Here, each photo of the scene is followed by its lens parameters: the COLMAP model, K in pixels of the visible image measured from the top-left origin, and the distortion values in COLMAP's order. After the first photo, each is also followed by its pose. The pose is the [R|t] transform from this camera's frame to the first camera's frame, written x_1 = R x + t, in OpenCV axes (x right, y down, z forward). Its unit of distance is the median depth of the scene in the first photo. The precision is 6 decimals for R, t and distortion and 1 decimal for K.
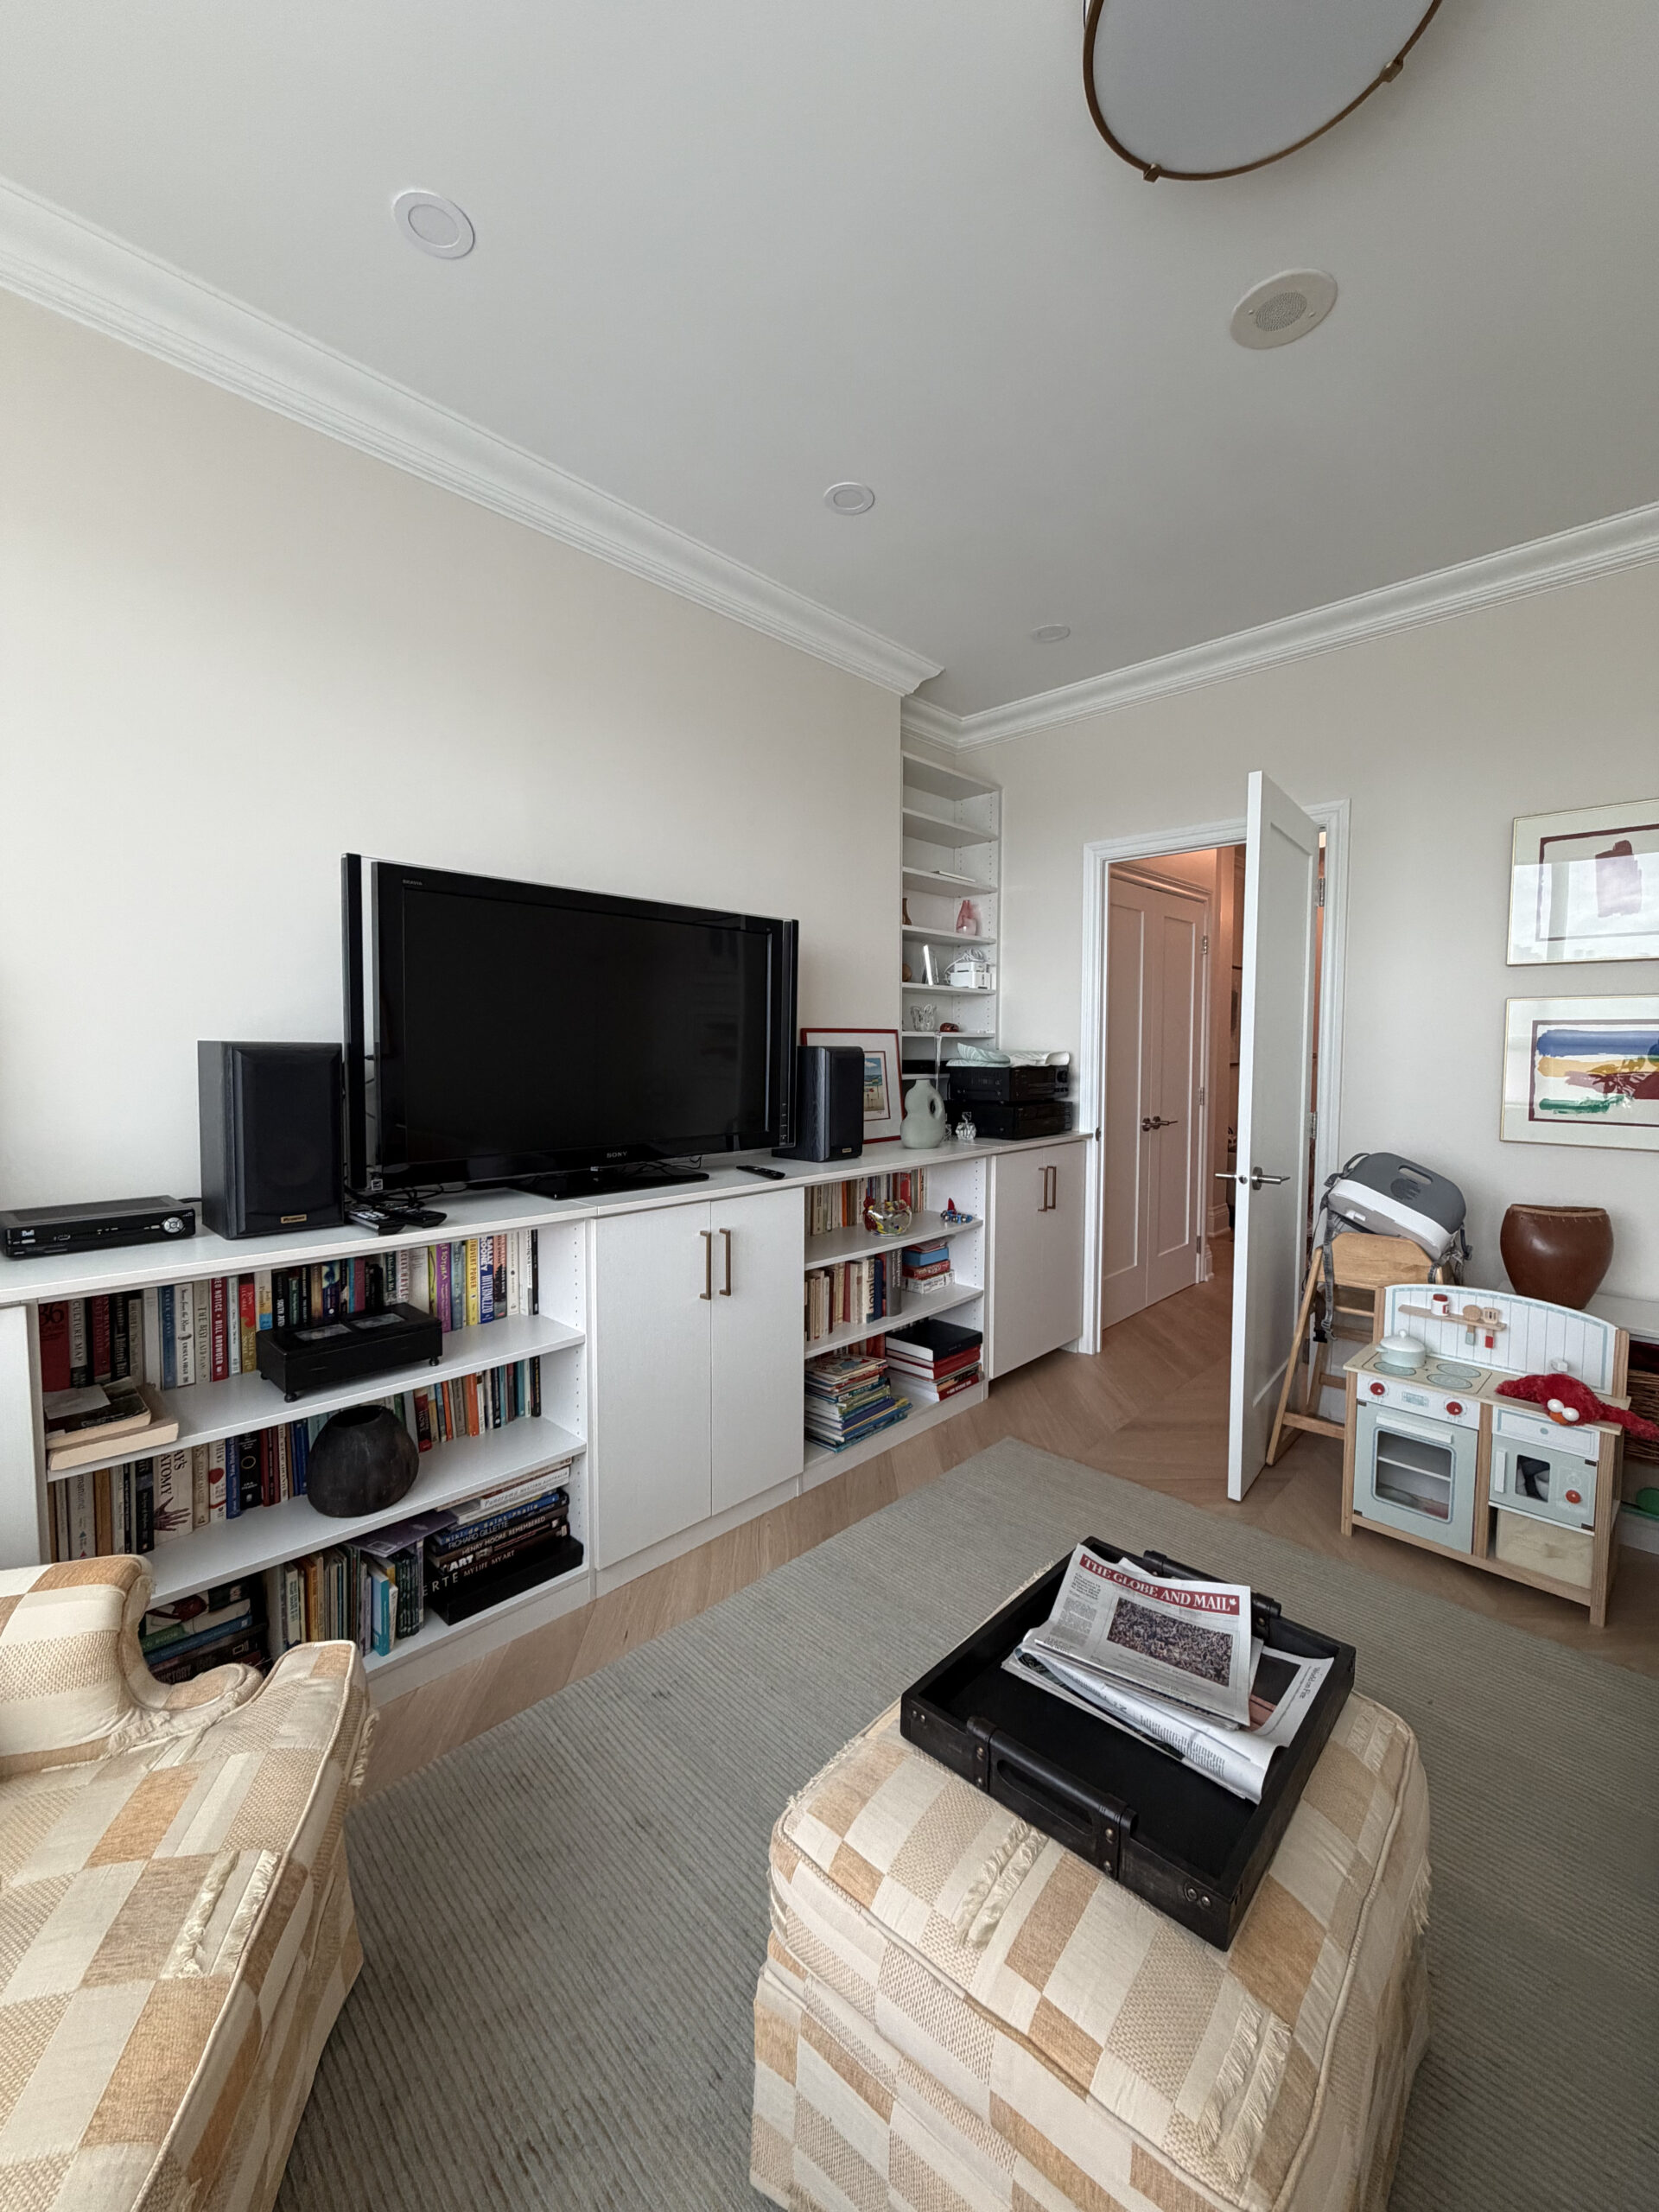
lens RADIAL K [[884.3, 0, 834.8], [0, 884.3, 1098.0], [0, 0, 1]] dist [0.000619, -0.000061]
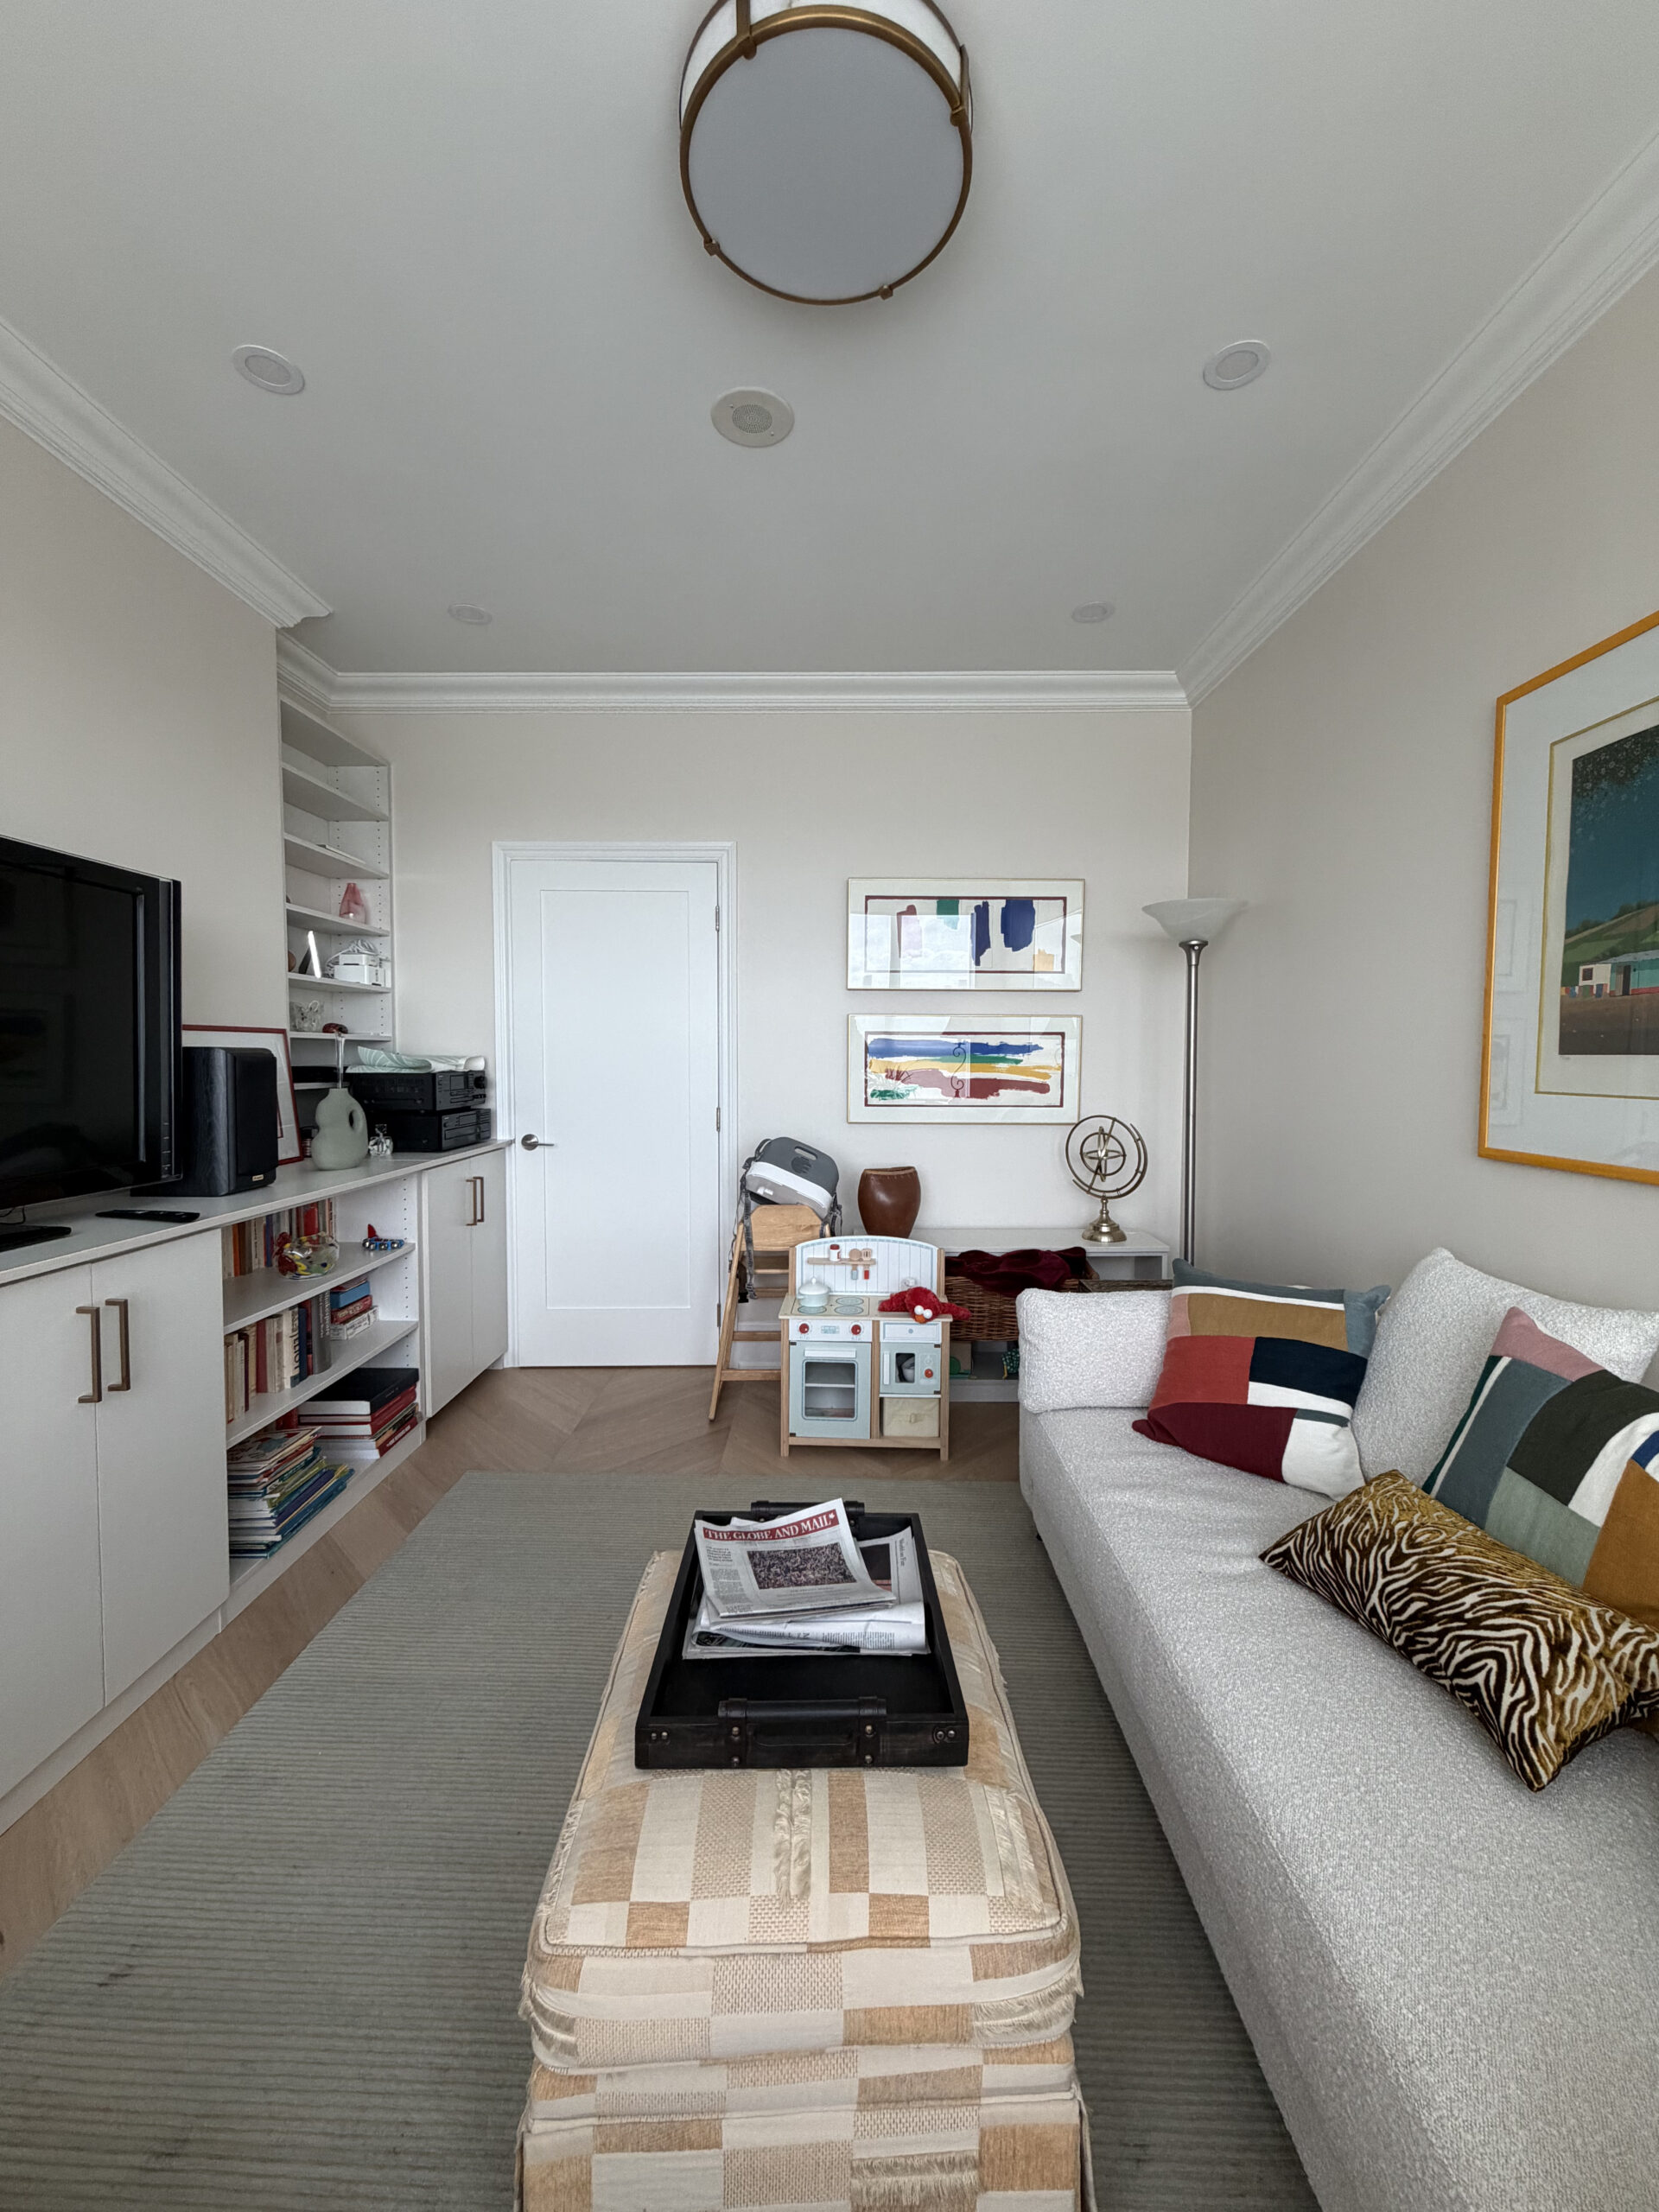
lens RADIAL K [[884.3, 0, 833.1], [0, 884.3, 1098.2], [0, 0, 1]] dist [0.000619, -0.000061]
pose [[0.726149, -0.033192, 0.686735, -0.184464], [0.040899, 0.999151, 0.005047, 0.005421], [-0.686320, 0.024422, 0.726890, 0.072038]]
